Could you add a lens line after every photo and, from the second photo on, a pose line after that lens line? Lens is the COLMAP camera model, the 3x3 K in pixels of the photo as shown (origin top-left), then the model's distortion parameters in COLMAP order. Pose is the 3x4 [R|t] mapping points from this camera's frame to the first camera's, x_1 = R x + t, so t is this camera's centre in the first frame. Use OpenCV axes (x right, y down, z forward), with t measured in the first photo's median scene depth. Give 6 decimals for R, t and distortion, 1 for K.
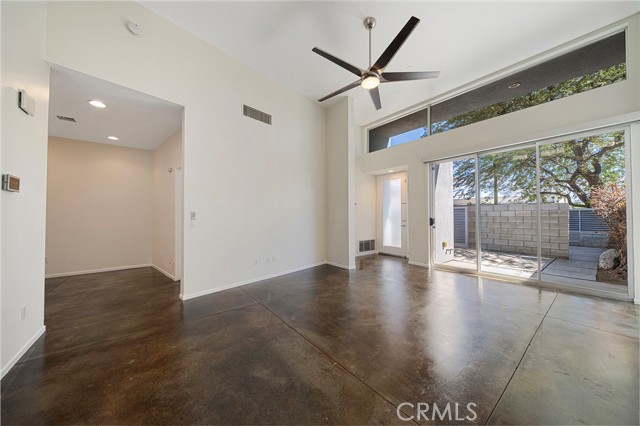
lens RADIAL K [[219.0, 0, 317.5], [0, 219.0, 213.4], [0, 0, 1]] dist [-0.001729, -0.000004]
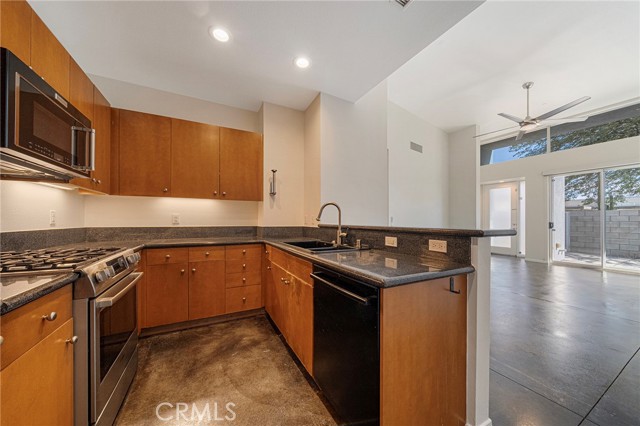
lens RADIAL K [[223.5, 0, 320.0], [0, 223.5, 219.0], [0, 0, 1]] dist [-0.000969, -0.000106]
pose [[0.985854, 0.004221, -0.167552, -0.757766], [-0.002299, 0.999929, 0.011661, -0.012578], [0.167589, -0.011111, 0.985794, -0.598630]]
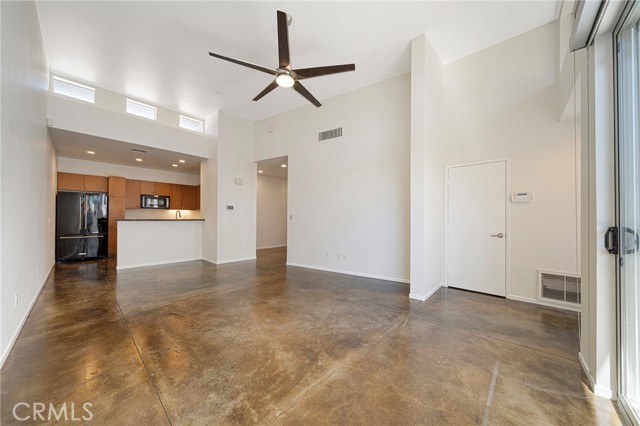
lens RADIAL K [[222.9, 0, 317.3], [0, 222.9, 215.6], [0, 0, 1]] dist [-0.000848, 0.000002]
pose [[0.164801, -0.006373, -0.986306, 1.101054], [0.007167, 0.999960, -0.005263, 0.008370], [0.986301, -0.006202, 0.164840, 0.858863]]
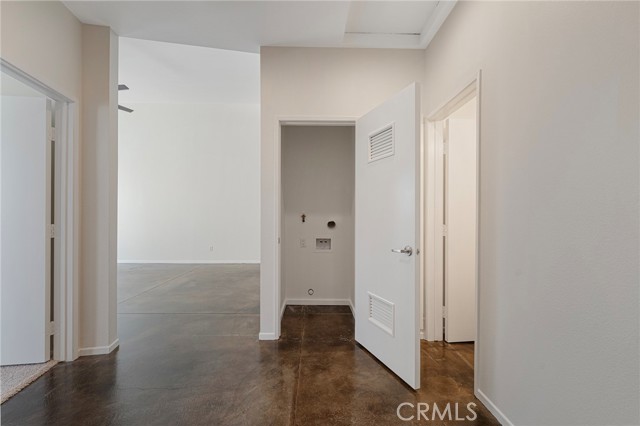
lens RADIAL K [[256.4, 0, 320.0], [0, 256.4, 213.0], [0, 0, 1]] dist [-0.000837, -0.000144]
pose [[-0.803891, 0.002687, 0.594770, -1.378858], [-0.009599, 0.999801, -0.017491, 0.018228], [-0.594699, -0.019770, -0.803706, 1.135259]]
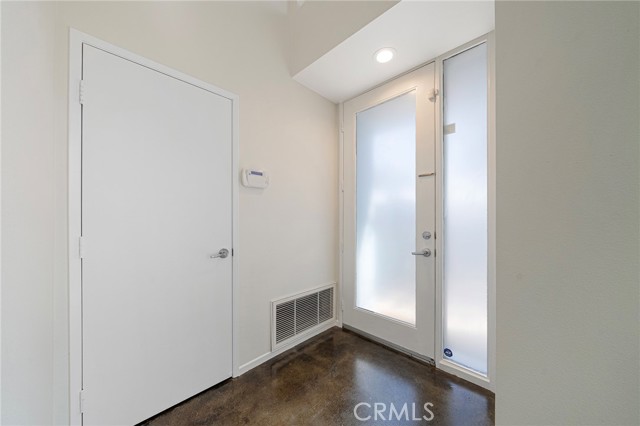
lens RADIAL K [[223.5, 0, 320.0], [0, 223.5, 219.0], [0, 0, 1]] dist [-0.000969, -0.000106]
pose [[0.991032, 0.005728, 0.133505, 0.396176], [-0.007466, 0.999894, 0.012521, 0.017309], [-0.133419, -0.013406, 0.990969, 1.329981]]
